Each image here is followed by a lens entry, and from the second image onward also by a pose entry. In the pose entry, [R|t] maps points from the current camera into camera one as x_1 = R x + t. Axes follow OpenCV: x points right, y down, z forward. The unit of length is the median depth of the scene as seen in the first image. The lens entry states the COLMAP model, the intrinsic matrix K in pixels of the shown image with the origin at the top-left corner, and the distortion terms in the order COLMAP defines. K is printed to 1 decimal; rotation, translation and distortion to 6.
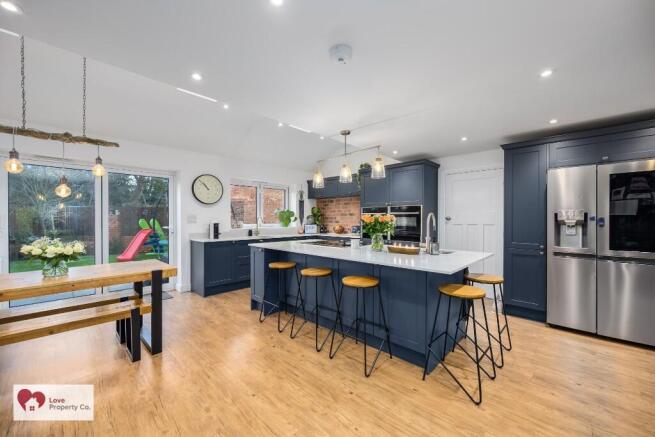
lens RADIAL K [[257.1, 0, 325.5], [0, 257.1, 222.0], [0, 0, 1]] dist [-0.000879, 0.000113]
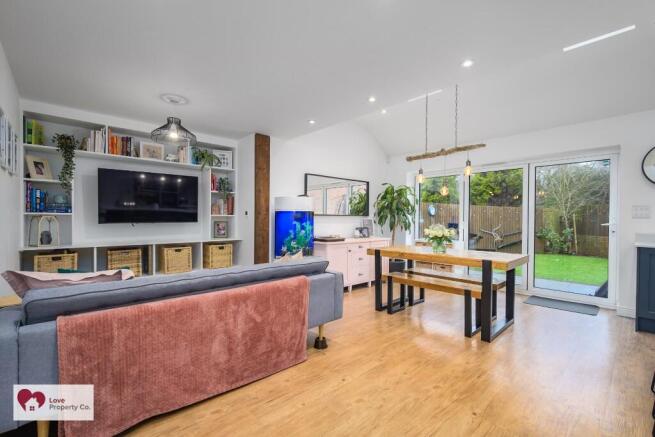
lens RADIAL K [[289.0, 0, 329.8], [0, 289.0, 220.6], [0, 0, 1]] dist [0.000357, -0.000146]
pose [[-0.054947, 0.005835, -0.998472, 0.431470], [-0.016235, 0.999846, 0.006737, 0.027720], [0.998357, 0.016581, -0.054843, 0.357629]]
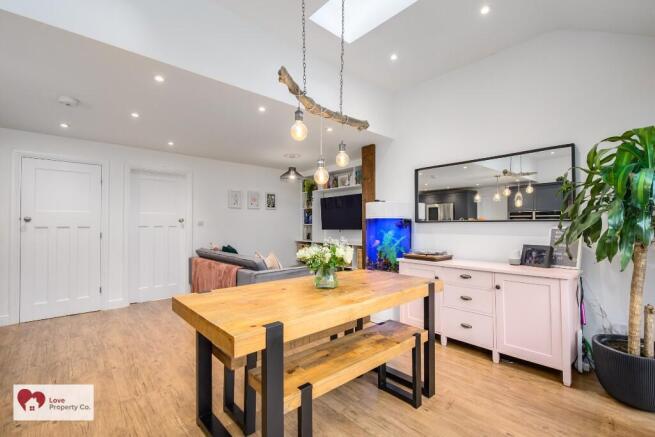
lens RADIAL K [[289.0, 0, 325.4], [0, 289.0, 221.0], [0, 0, 1]] dist [0.000357, -0.000146]
pose [[-0.996851, 0.000535, 0.079300, -0.838991], [0.000333, 0.999997, -0.002562, 0.008310], [-0.079301, -0.002527, -0.996847, 1.400233]]
